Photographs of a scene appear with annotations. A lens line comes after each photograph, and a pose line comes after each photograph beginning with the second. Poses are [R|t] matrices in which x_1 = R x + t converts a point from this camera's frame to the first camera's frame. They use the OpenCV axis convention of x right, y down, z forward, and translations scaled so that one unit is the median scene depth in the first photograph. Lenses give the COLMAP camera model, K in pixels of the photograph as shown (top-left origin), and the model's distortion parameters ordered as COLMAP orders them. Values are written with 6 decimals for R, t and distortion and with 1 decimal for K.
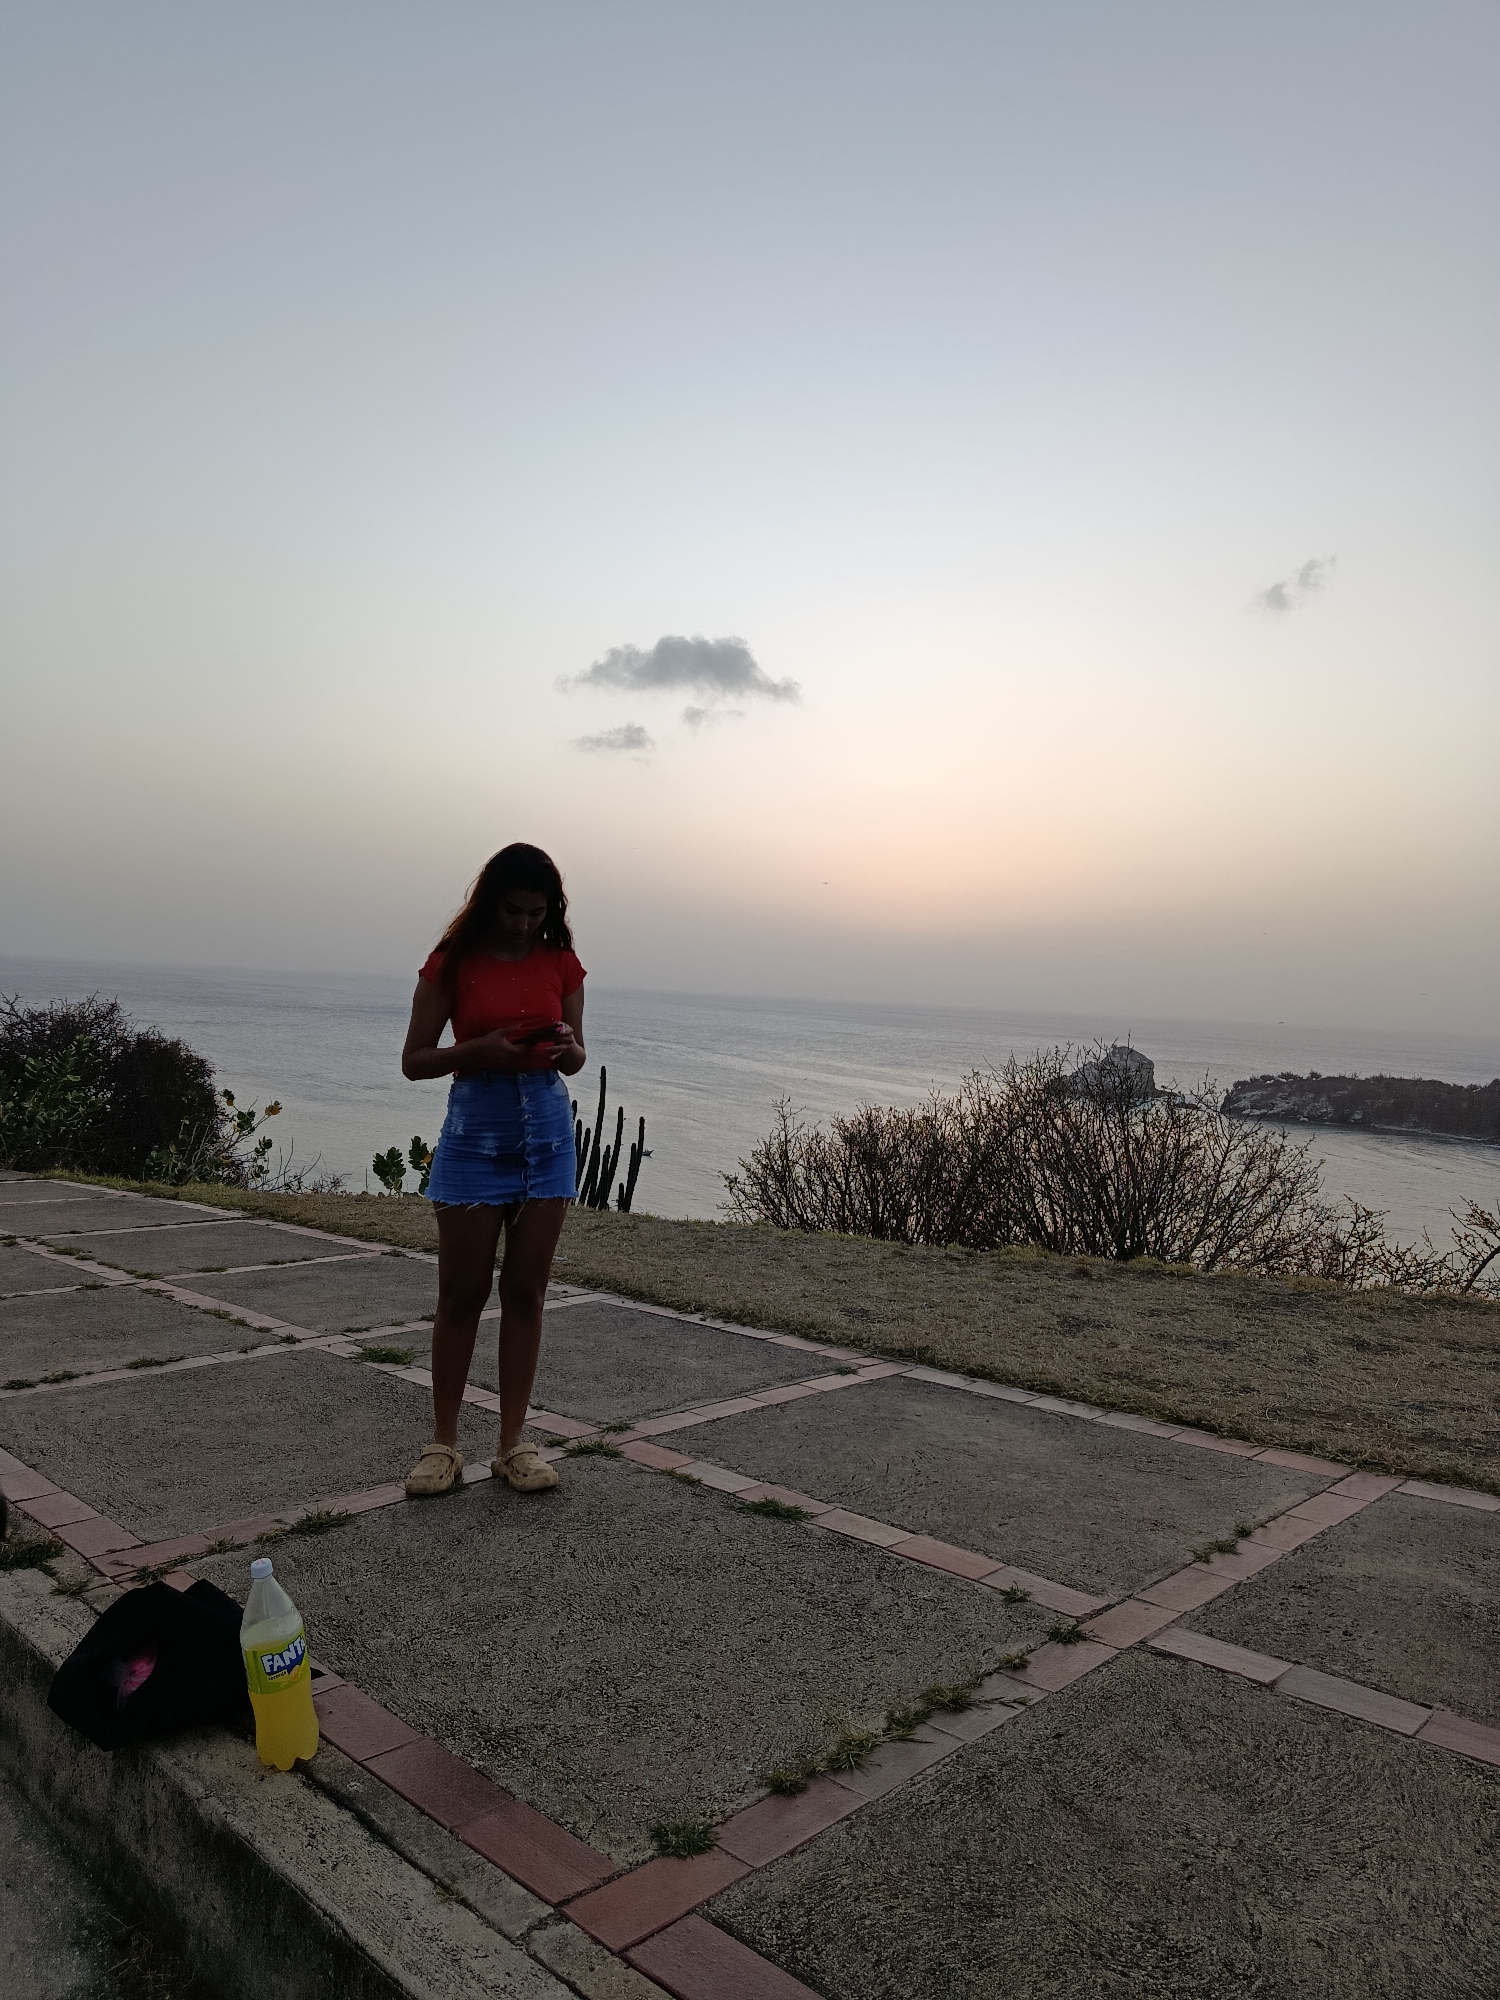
lens RADIAL K [[1401.1, 0, 726.4], [0, 1401.1, 1033.7], [0, 0, 1]] dist [0.036088, -0.054253]
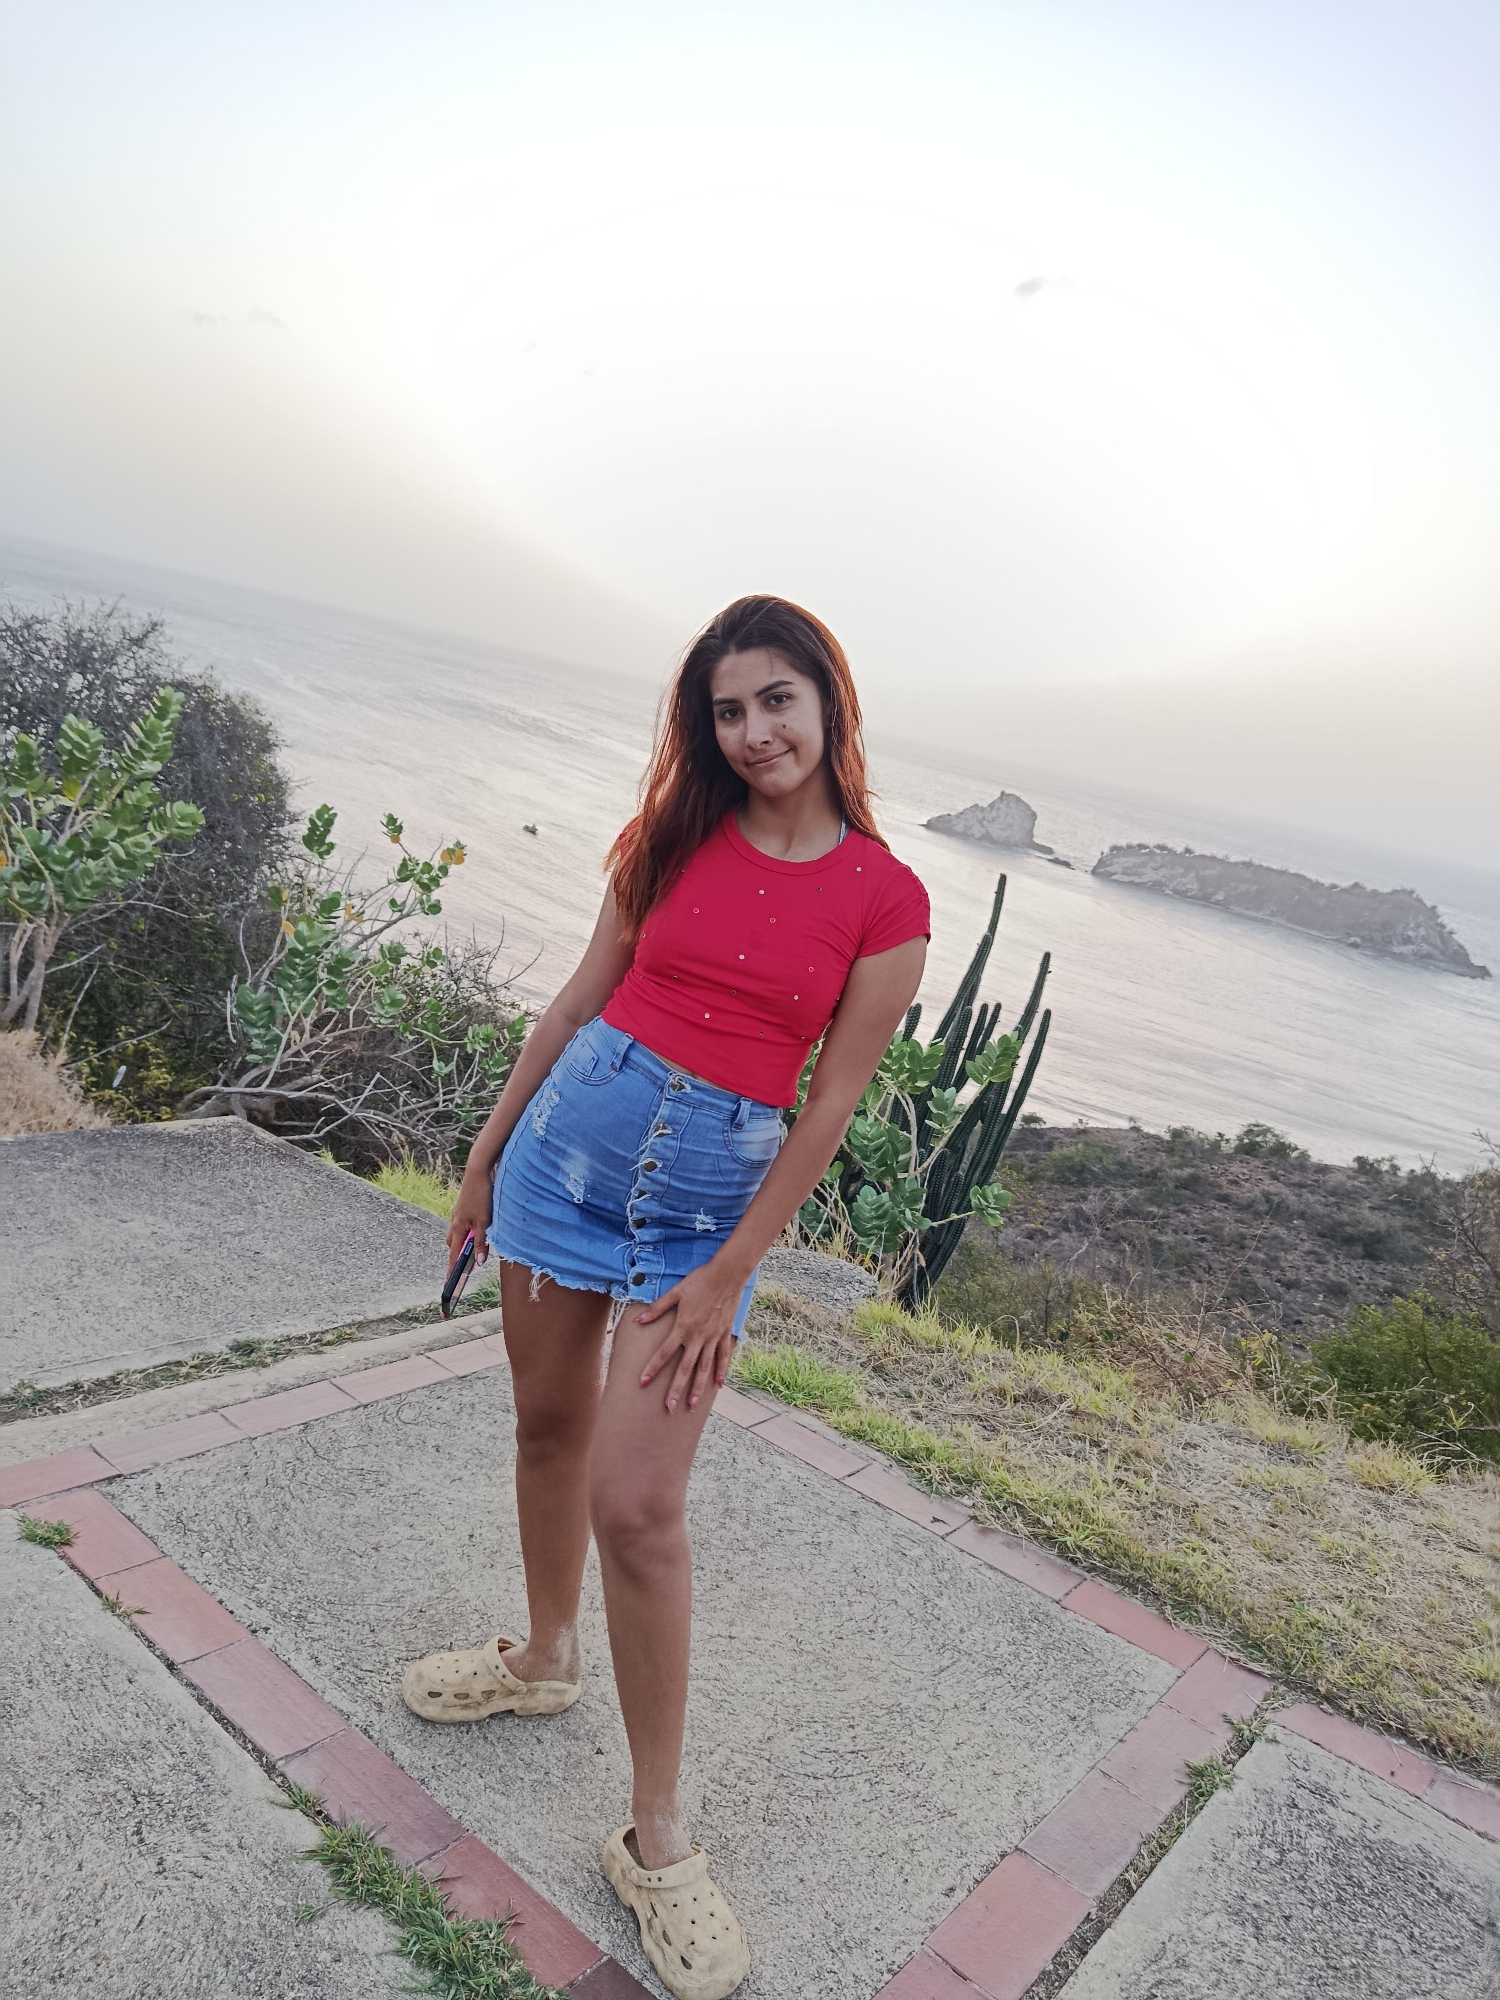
lens RADIAL K [[1401.1, 0, 735.3], [0, 1401.1, 1038.9], [0, 0, 1]] dist [0.036088, -0.054253]
pose [[0.984524, 0.135236, 0.111460, -0.287734], [-0.156182, 0.965579, 0.208001, -0.015657], [-0.079494, -0.222190, 0.971757, 0.426685]]
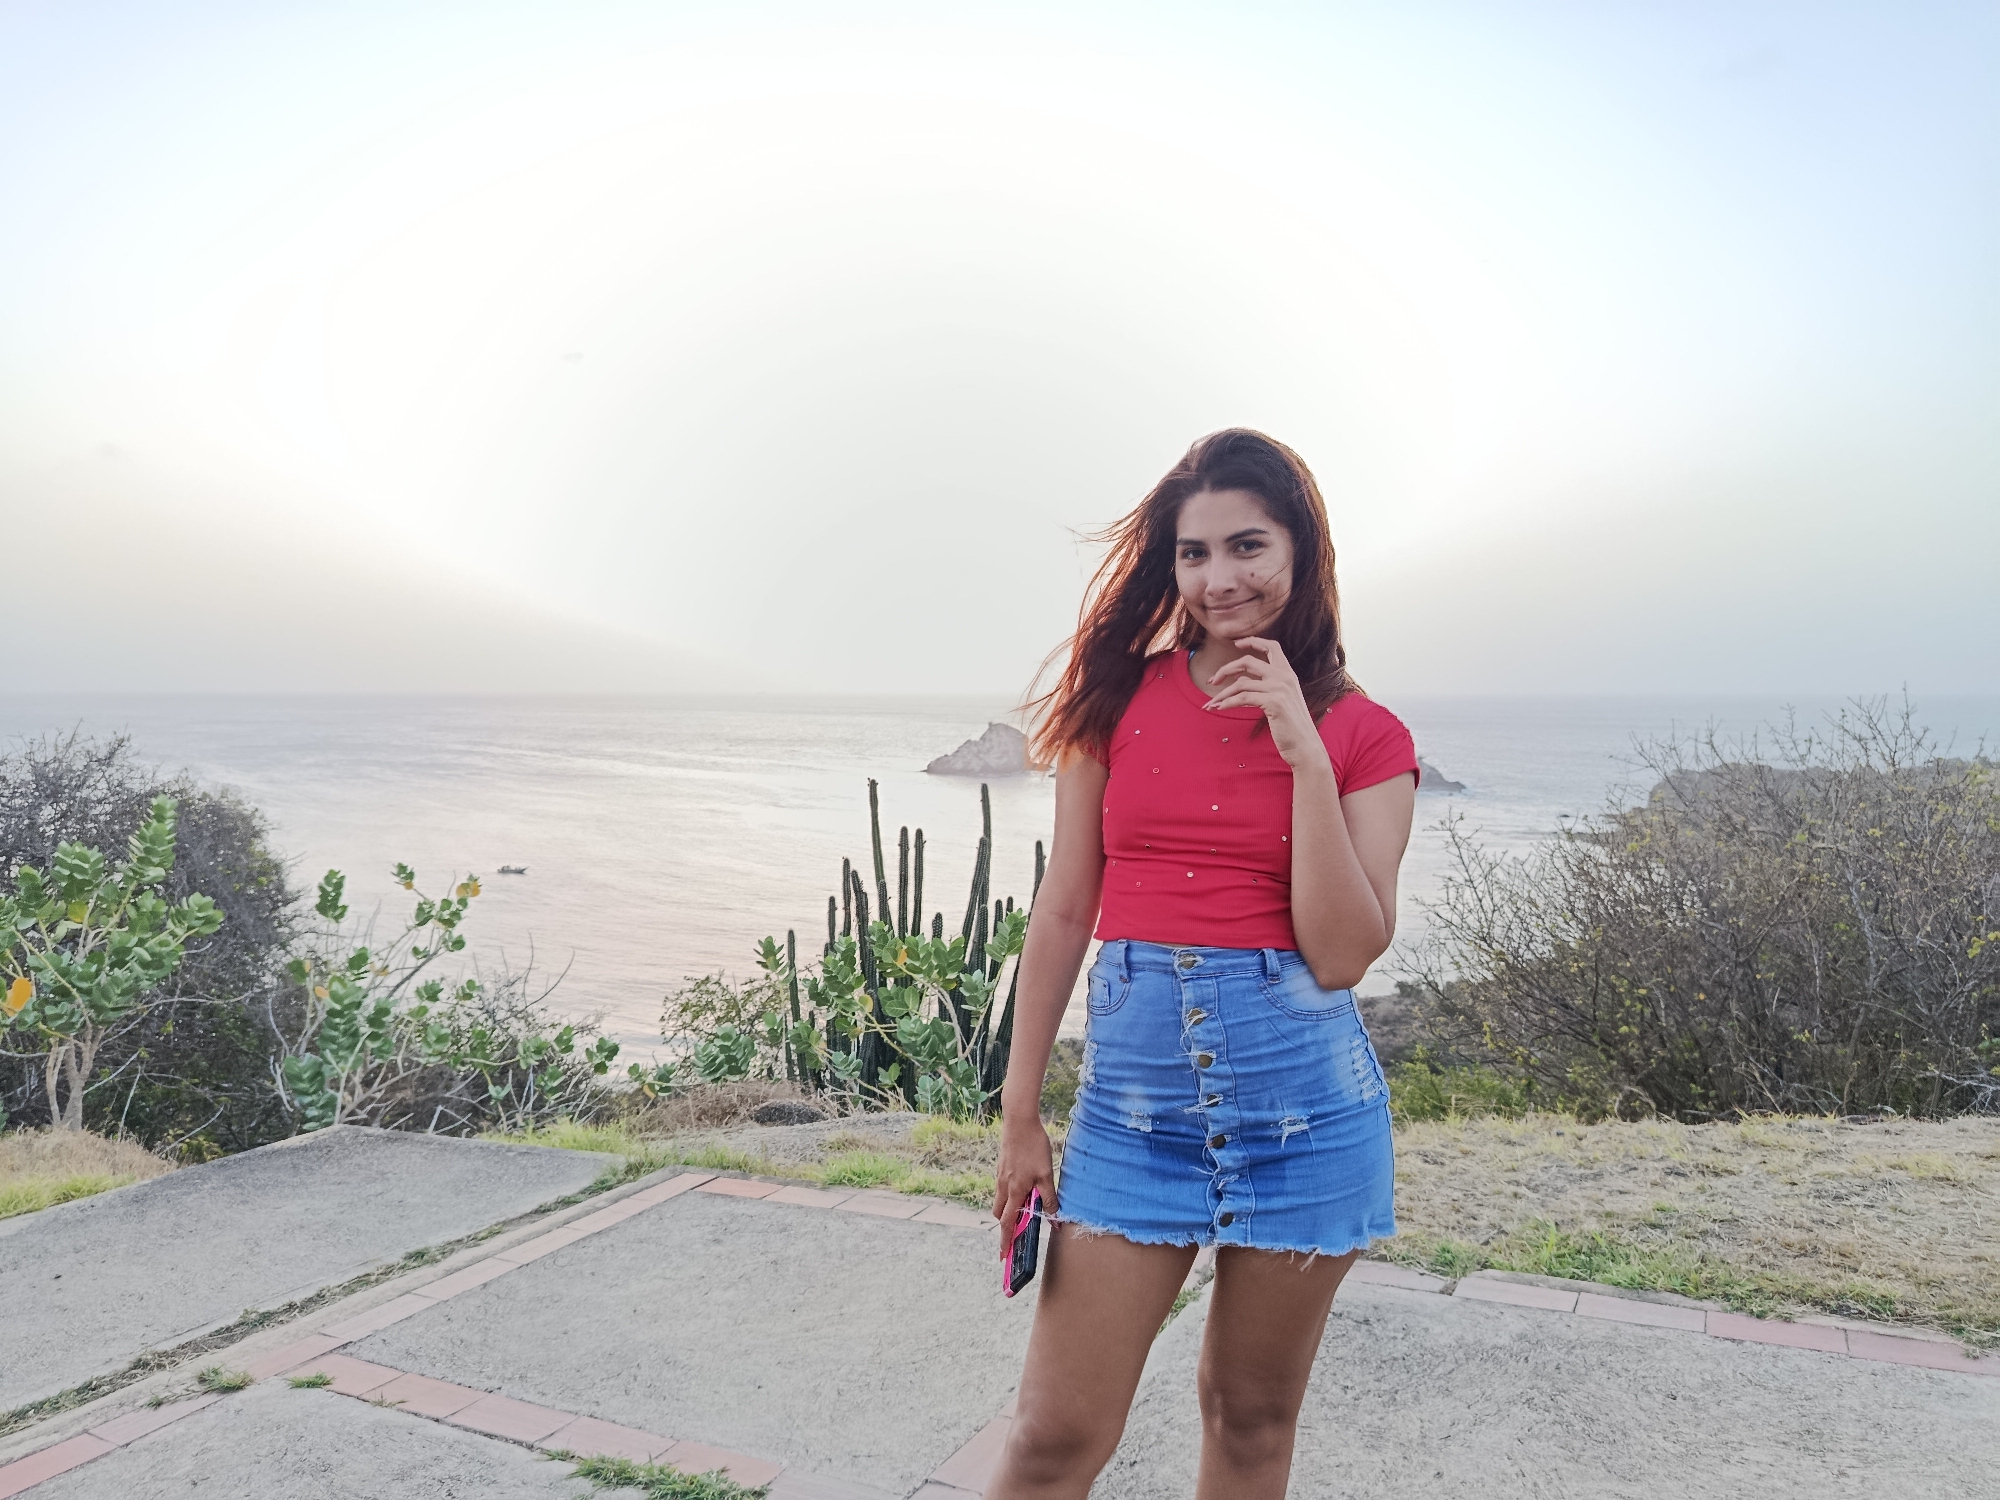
lens RADIAL K [[1401.1, 0, 994.9], [0, 1401.1, 735.2], [0, 0, 1]] dist [0.036088, -0.054253]
pose [[0.960472, -0.066120, 0.270410, -0.290811], [0.064182, 0.997810, 0.016015, -0.010204], [-0.270877, 0.001974, 0.962612, 0.365773]]
